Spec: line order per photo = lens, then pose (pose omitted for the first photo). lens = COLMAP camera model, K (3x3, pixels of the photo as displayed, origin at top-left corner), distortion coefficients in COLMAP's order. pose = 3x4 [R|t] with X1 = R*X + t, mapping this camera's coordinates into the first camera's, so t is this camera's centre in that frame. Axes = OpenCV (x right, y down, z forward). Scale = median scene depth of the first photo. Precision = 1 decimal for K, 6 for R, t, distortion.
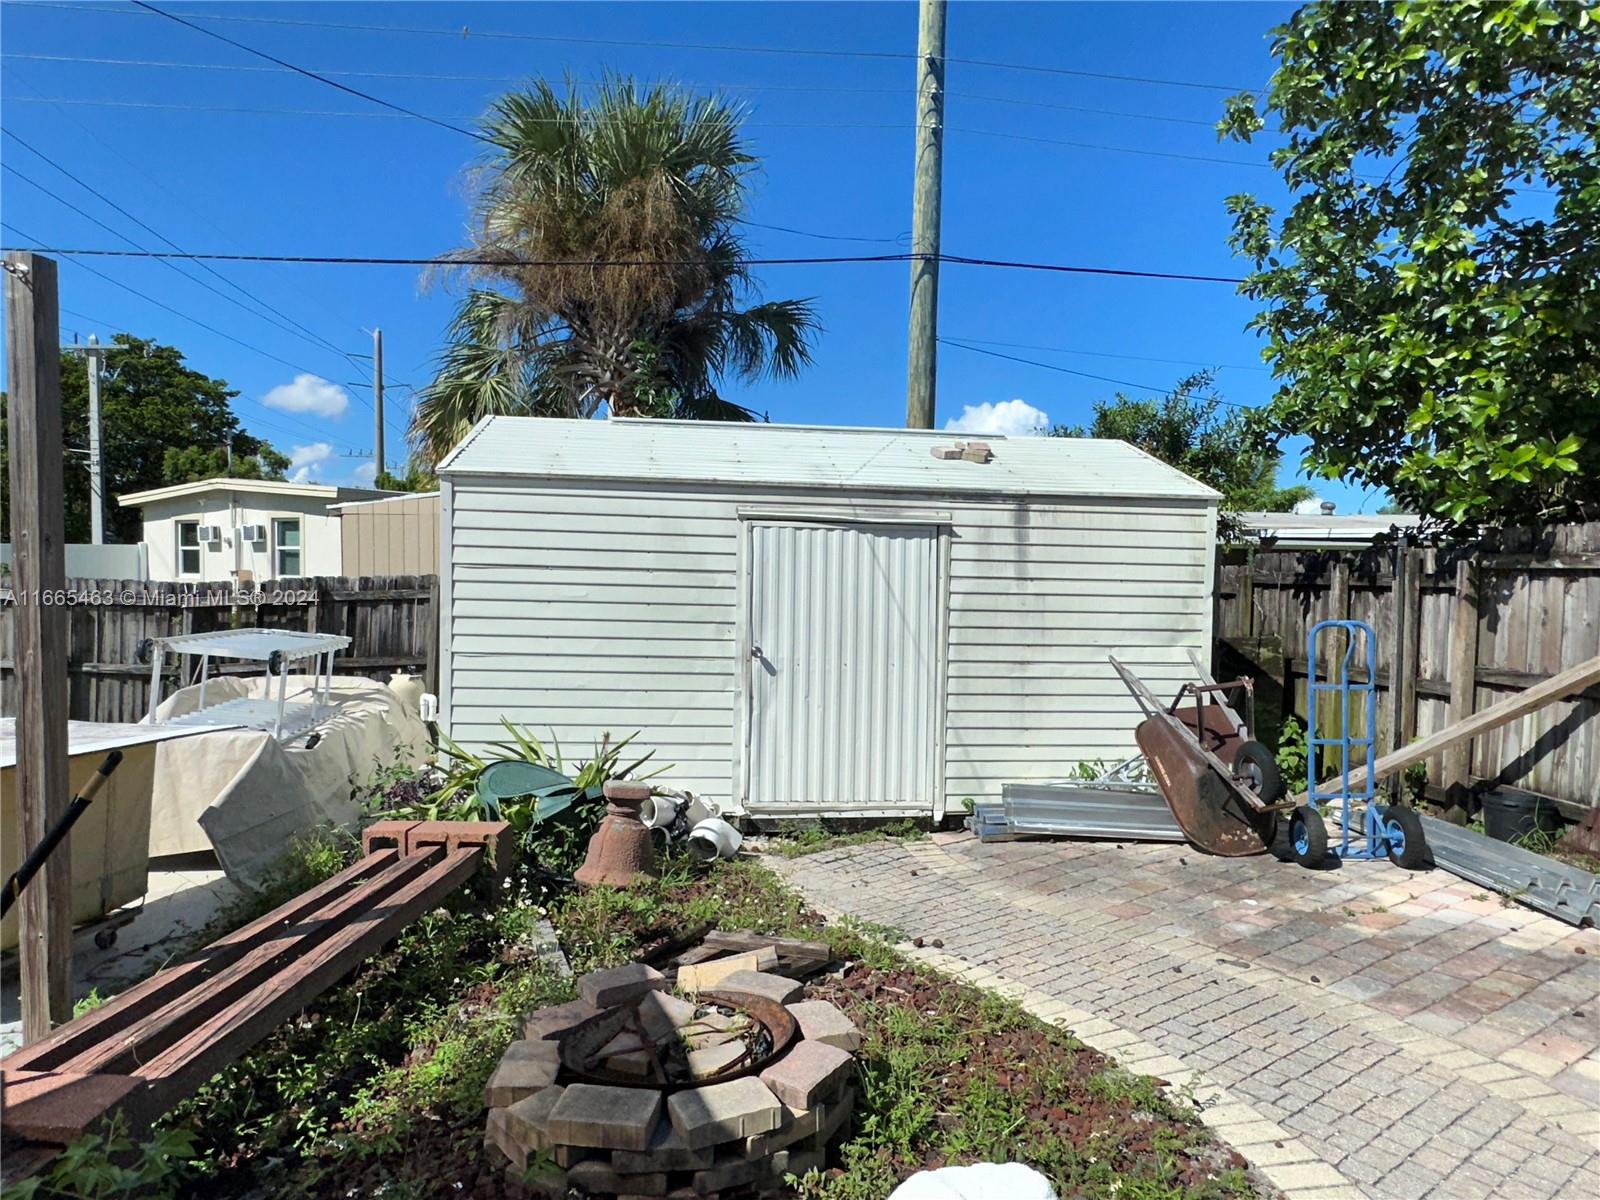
lens RADIAL K [[1014.7, 0, 798.7], [0, 1014.7, 599.7], [0, 0, 1]] dist [-0.004723, 0.001679]
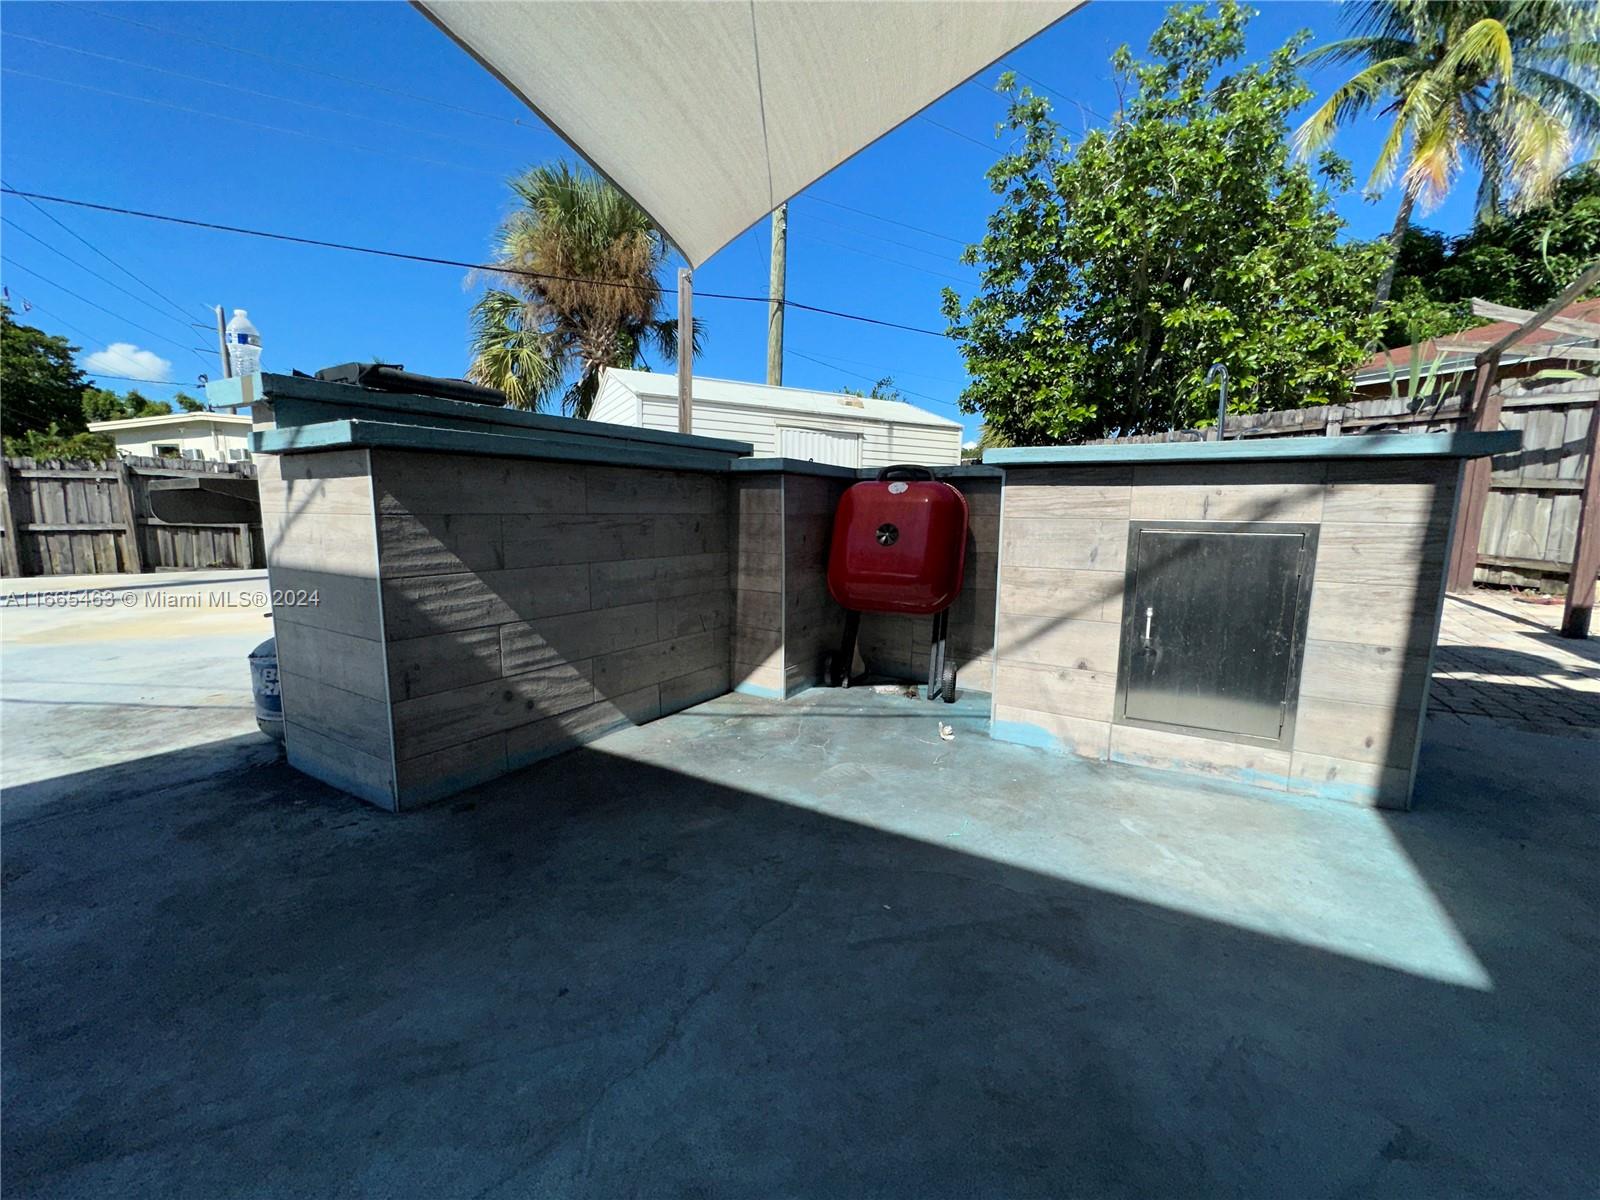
lens RADIAL K [[644.6, 0, 801.8], [0, 644.6, 594.6], [0, 0, 1]] dist [-0.003139, -0.000188]
pose [[0.928628, -0.051673, 0.367397, -0.301159], [0.014089, 0.994451, 0.104253, 0.074455], [-0.370746, -0.091636, 0.924203, -0.156324]]
